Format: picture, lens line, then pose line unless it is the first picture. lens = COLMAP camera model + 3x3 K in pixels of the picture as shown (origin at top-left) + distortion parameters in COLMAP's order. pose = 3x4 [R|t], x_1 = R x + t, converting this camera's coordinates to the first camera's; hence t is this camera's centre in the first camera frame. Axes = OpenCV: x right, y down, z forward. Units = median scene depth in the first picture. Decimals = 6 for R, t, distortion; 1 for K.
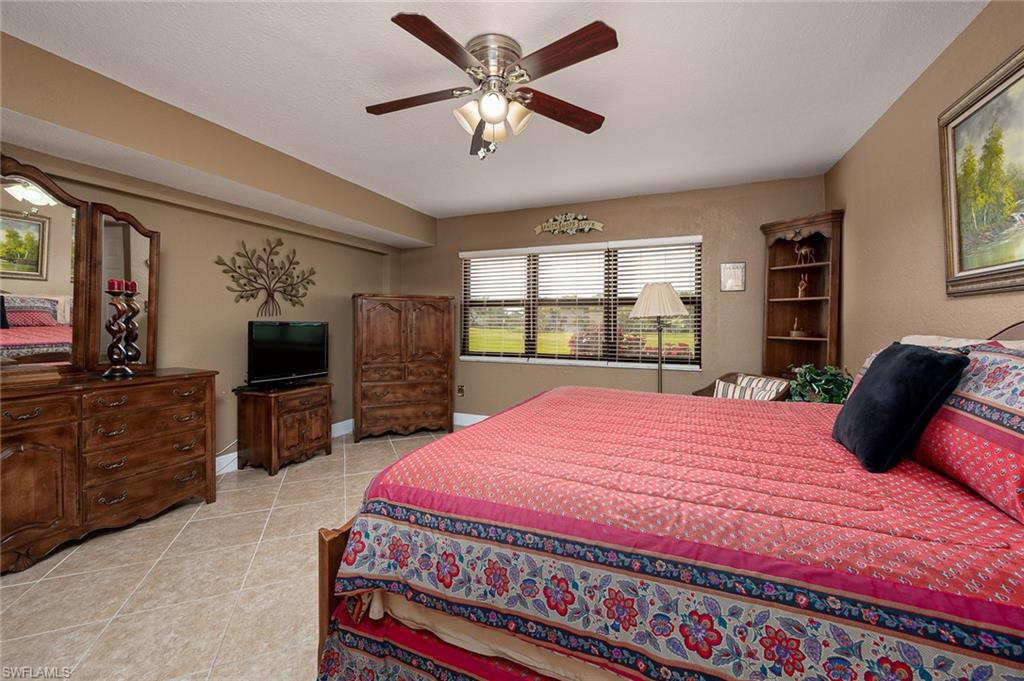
lens RADIAL K [[408.4, 0, 511.3], [0, 408.4, 322.7], [0, 0, 1]] dist [0.000298, -0.000487]
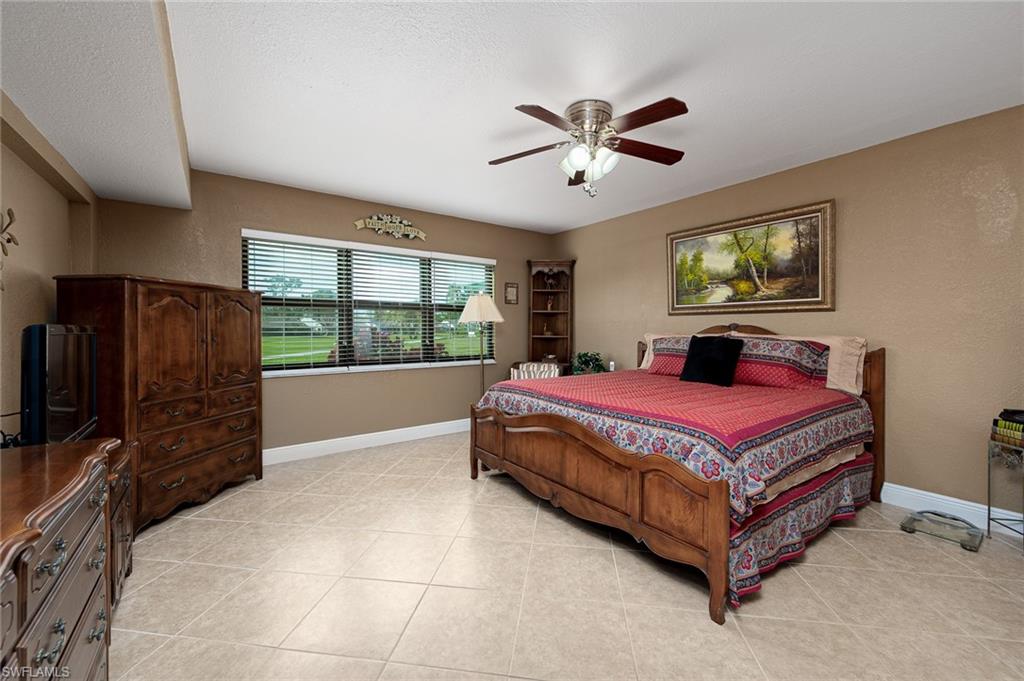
lens RADIAL K [[408.4, 0, 507.9], [0, 408.4, 329.9], [0, 0, 1]] dist [0.000298, -0.000487]
pose [[0.506657, -0.009467, 0.862095, -0.577586], [-0.000090, 0.999939, 0.011034, -0.002960], [-0.862147, -0.005668, 0.506626, 0.265776]]
